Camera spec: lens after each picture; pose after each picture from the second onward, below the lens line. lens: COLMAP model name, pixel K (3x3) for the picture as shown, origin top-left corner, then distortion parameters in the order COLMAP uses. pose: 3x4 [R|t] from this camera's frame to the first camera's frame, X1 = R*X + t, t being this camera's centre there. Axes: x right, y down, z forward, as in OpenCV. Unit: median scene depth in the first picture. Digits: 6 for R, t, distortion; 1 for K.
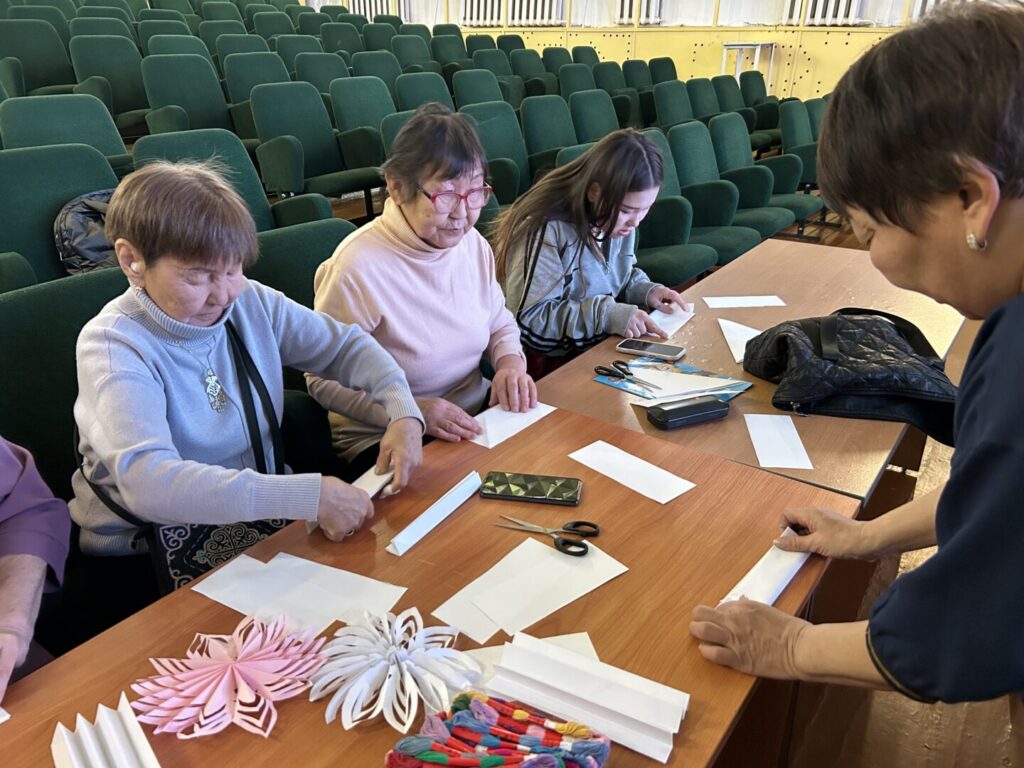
lens RADIAL K [[777.1, 0, 512.0], [0, 777.1, 384.0], [0, 0, 1]] dist [0.020180, -0.006790]
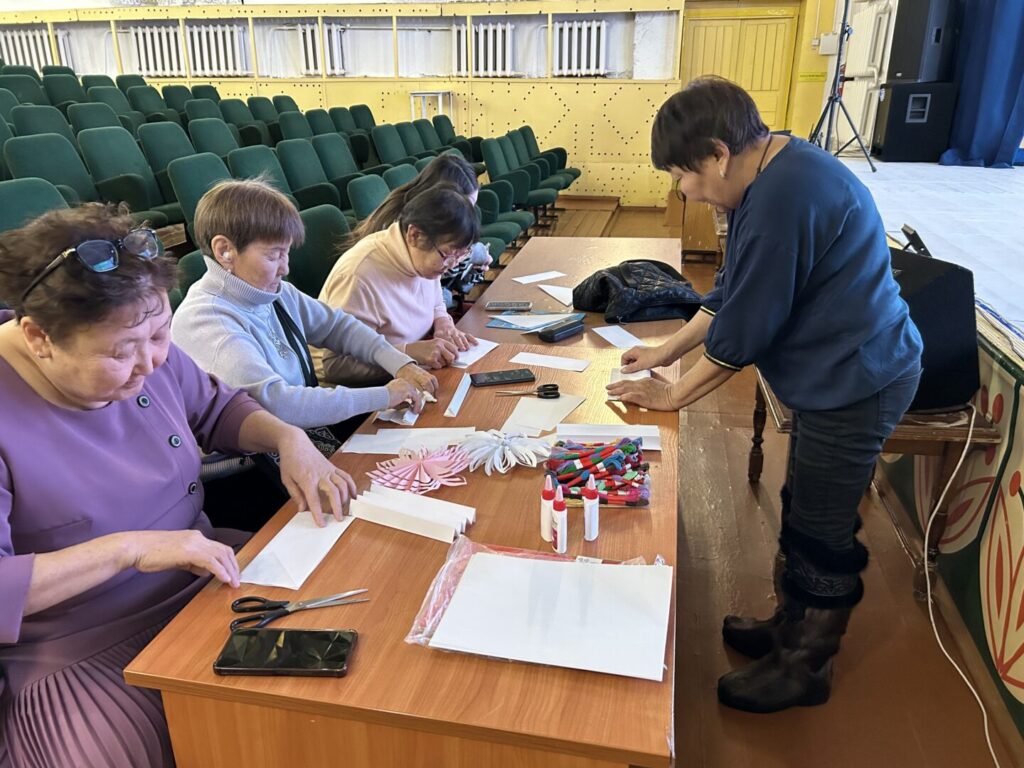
lens RADIAL K [[763.6, 0, 516.1], [0, 763.6, 383.5], [0, 0, 1]] dist [0.035046, -0.035838]
pose [[0.911749, -0.156075, 0.379939, -0.080098], [0.174199, 0.984617, -0.013559, 0.026094], [-0.371979, 0.078548, 0.924912, -0.062917]]
